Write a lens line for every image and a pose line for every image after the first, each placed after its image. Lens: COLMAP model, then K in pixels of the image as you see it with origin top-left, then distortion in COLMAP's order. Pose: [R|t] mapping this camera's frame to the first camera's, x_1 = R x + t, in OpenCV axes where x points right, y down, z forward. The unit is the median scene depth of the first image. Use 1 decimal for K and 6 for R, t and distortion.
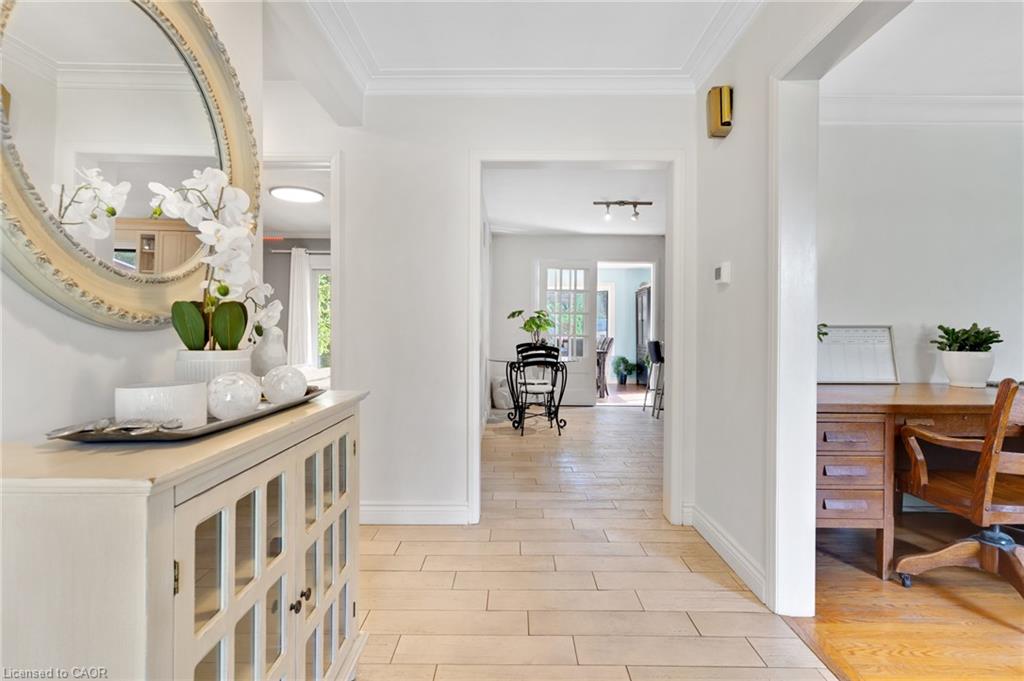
lens RADIAL K [[485.5, 0, 510.8], [0, 485.5, 336.7], [0, 0, 1]] dist [-0.000440, 0.000993]
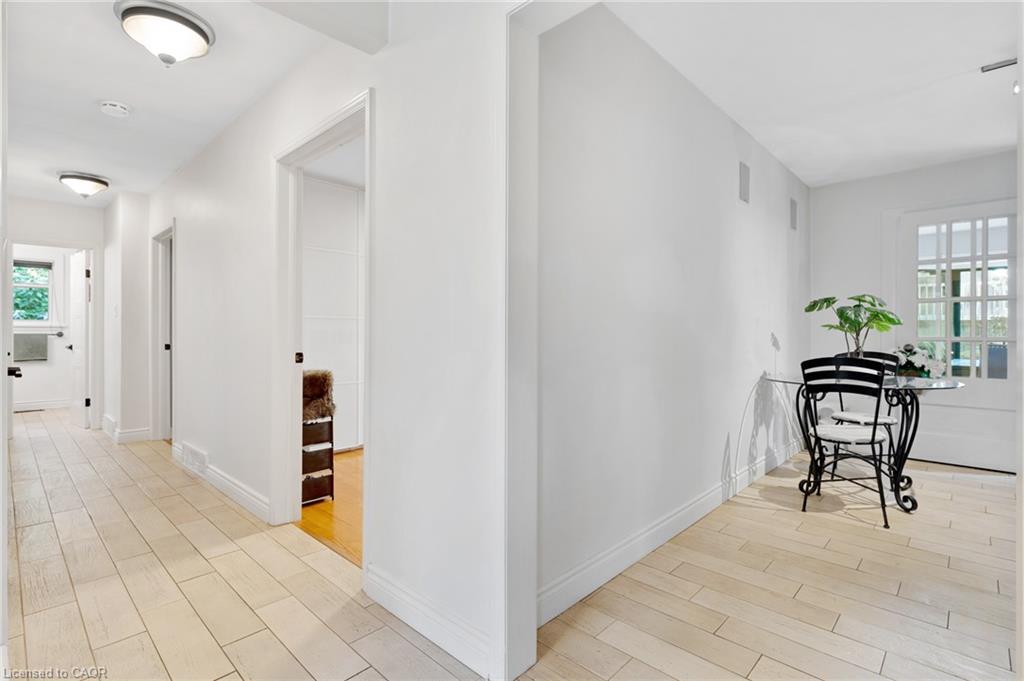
lens RADIAL K [[485.5, 0, 510.8], [0, 485.5, 336.7], [0, 0, 1]] dist [-0.000440, 0.000993]
pose [[0.730596, -0.003041, -0.682803, 0.299164], [-0.003959, 0.999954, -0.008691, 0.002522], [0.682799, 0.009053, 0.730550, 0.604978]]
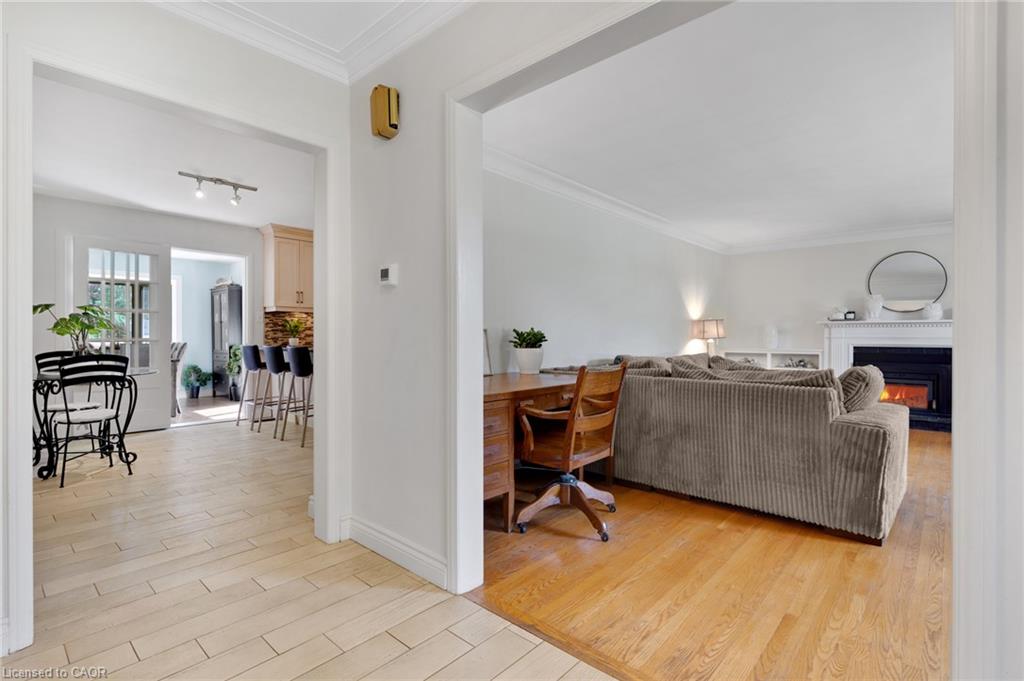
lens RADIAL K [[485.5, 0, 510.8], [0, 485.5, 336.7], [0, 0, 1]] dist [-0.000440, 0.000993]
pose [[0.663738, -0.004418, 0.747952, -0.121976], [0.009959, 0.999946, -0.002931, 0.001384], [-0.747899, 0.009394, 0.663747, 0.130298]]
